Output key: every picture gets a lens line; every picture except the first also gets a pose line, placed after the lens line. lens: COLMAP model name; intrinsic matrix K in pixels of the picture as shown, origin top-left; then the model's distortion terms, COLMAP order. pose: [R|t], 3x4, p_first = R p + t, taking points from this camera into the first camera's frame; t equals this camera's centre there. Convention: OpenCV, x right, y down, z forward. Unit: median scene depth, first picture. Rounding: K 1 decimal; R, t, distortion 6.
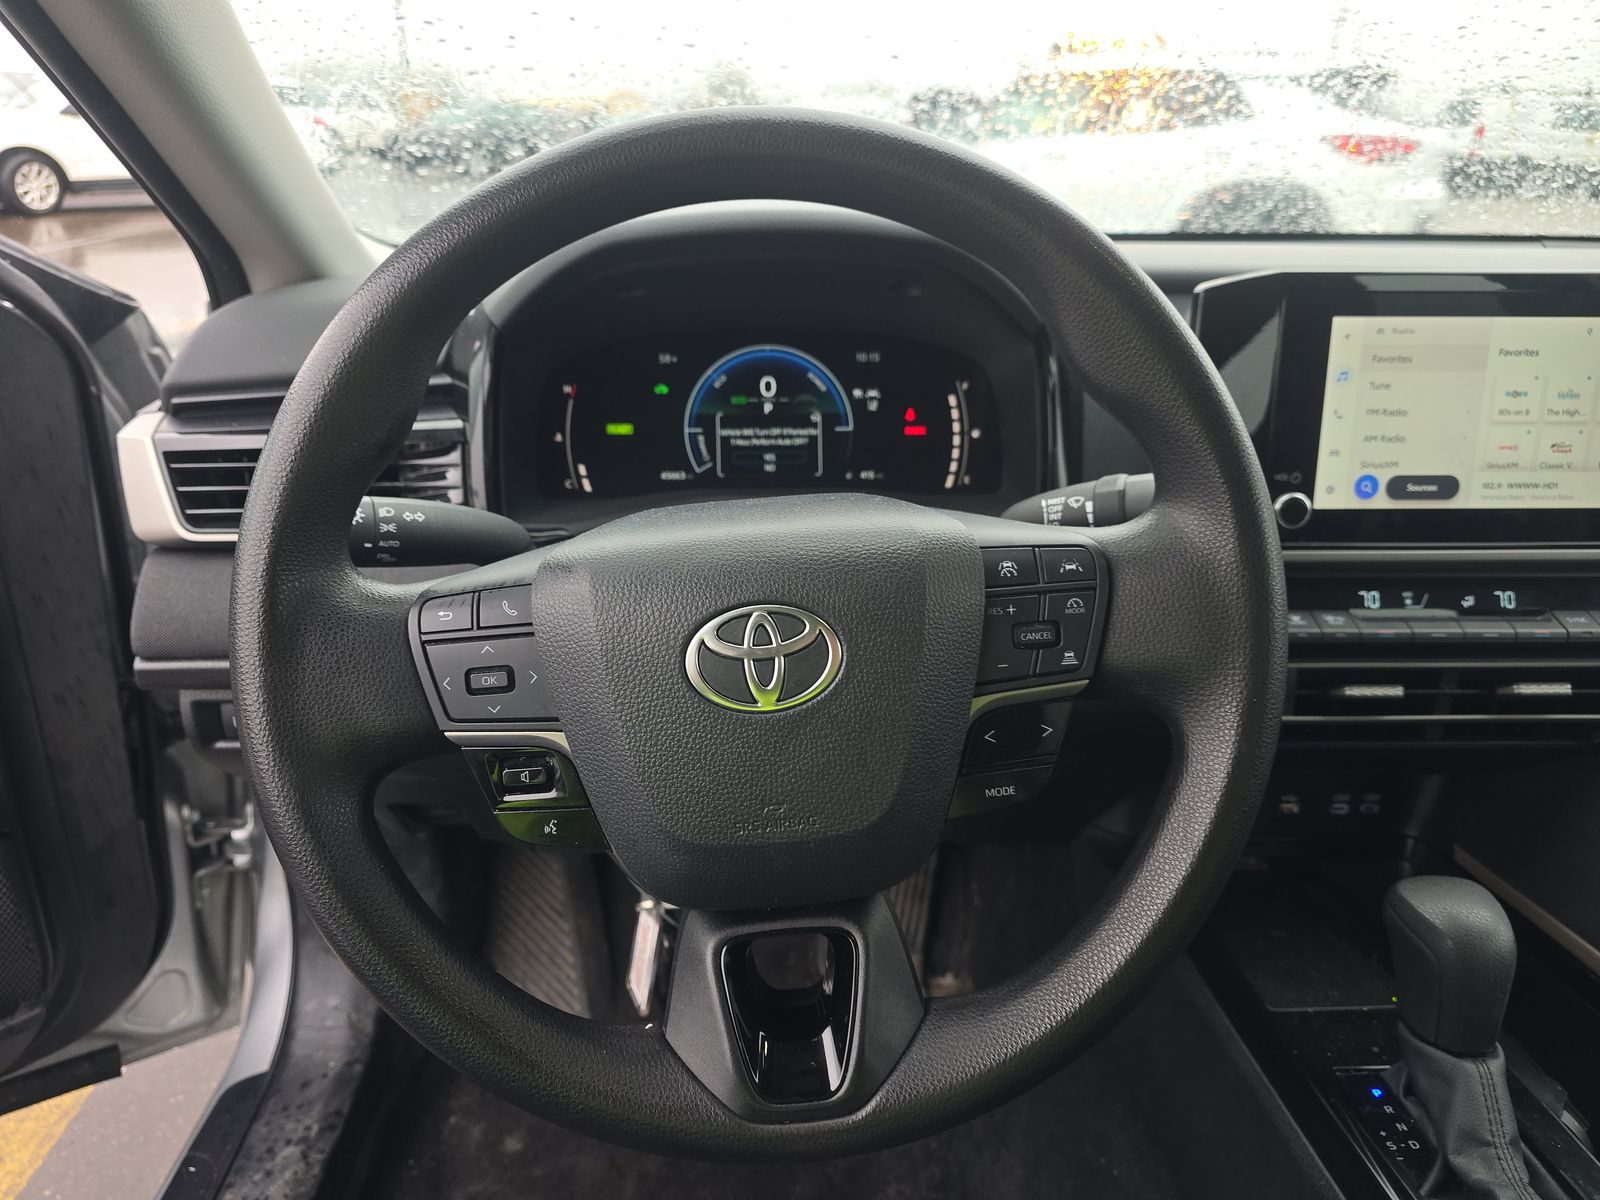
lens RADIAL K [[1078.2, 0, 792.3], [0, 1078.2, 608.1], [0, 0, 1]] dist [0.033151, -0.027564]
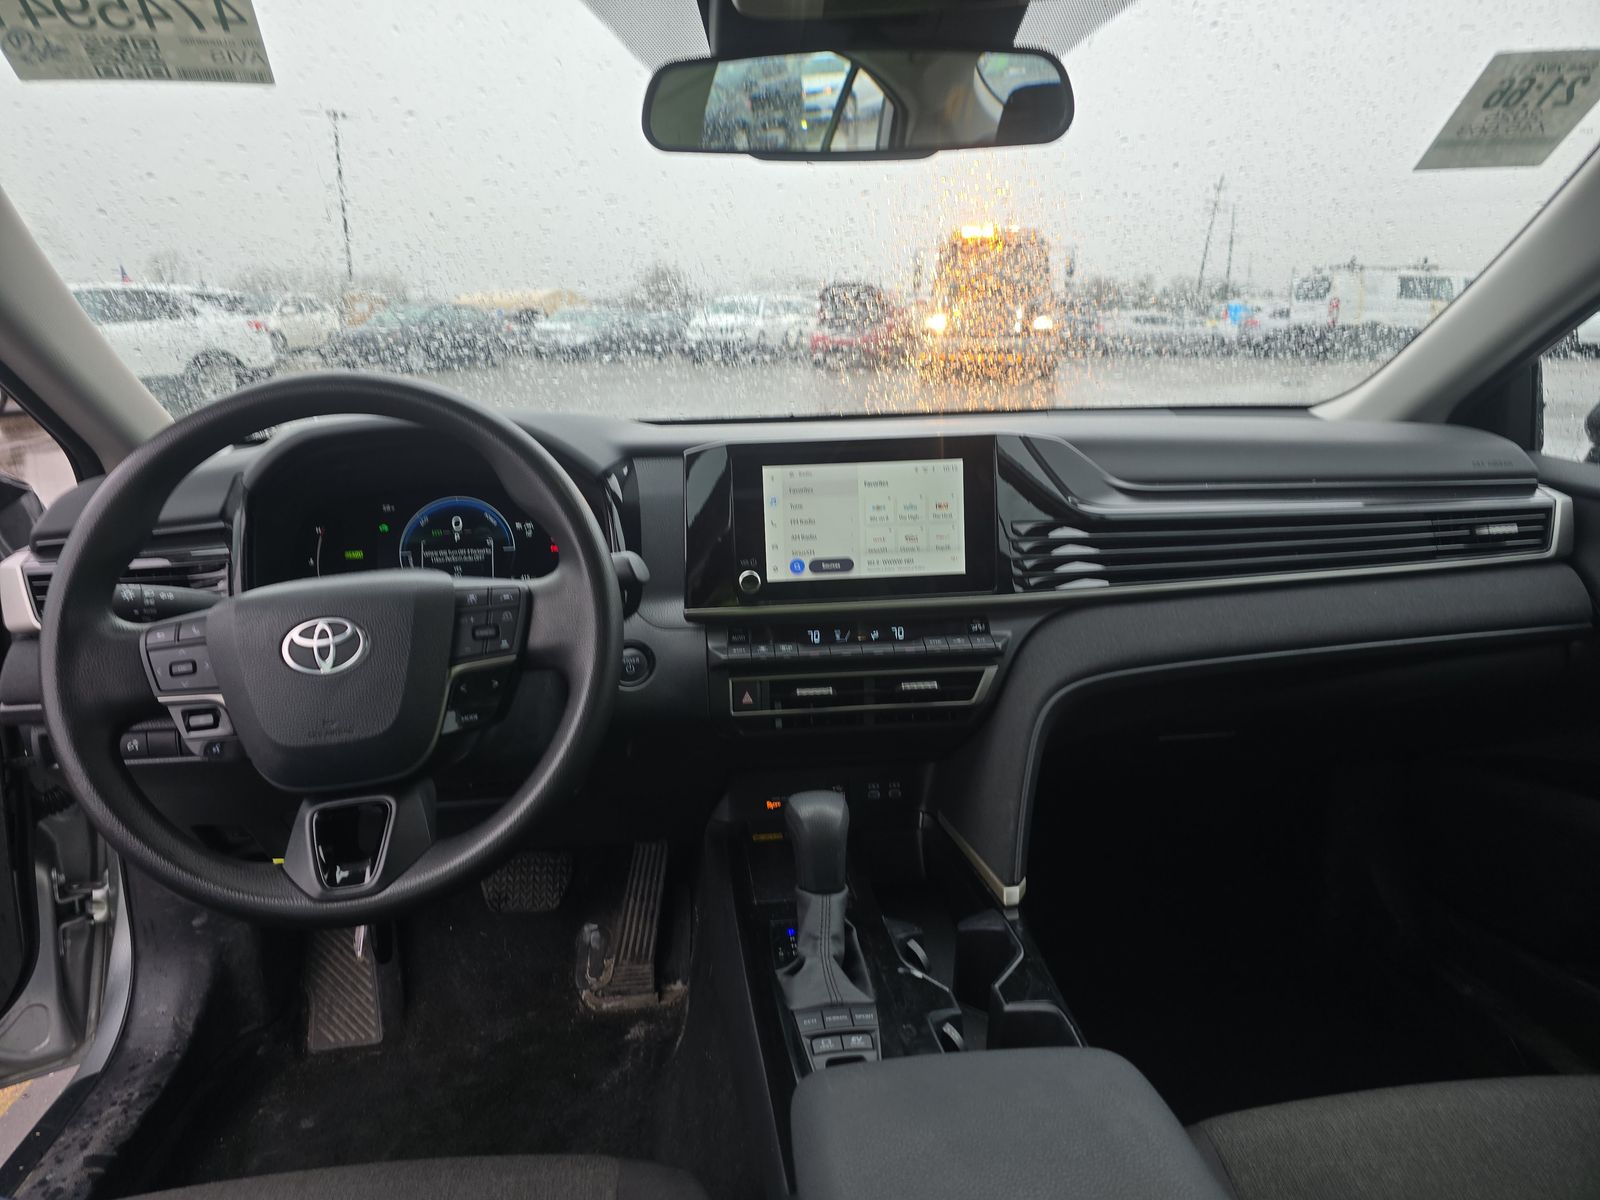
lens RADIAL K [[1078.2, 0, 810.3], [0, 1078.2, 605.6], [0, 0, 1]] dist [0.033151, -0.027564]
pose [[0.997442, -0.043069, 0.057050, 0.379060], [0.051239, 0.987279, -0.150517, 0.161339], [-0.049841, 0.153055, 0.986960, -0.500384]]
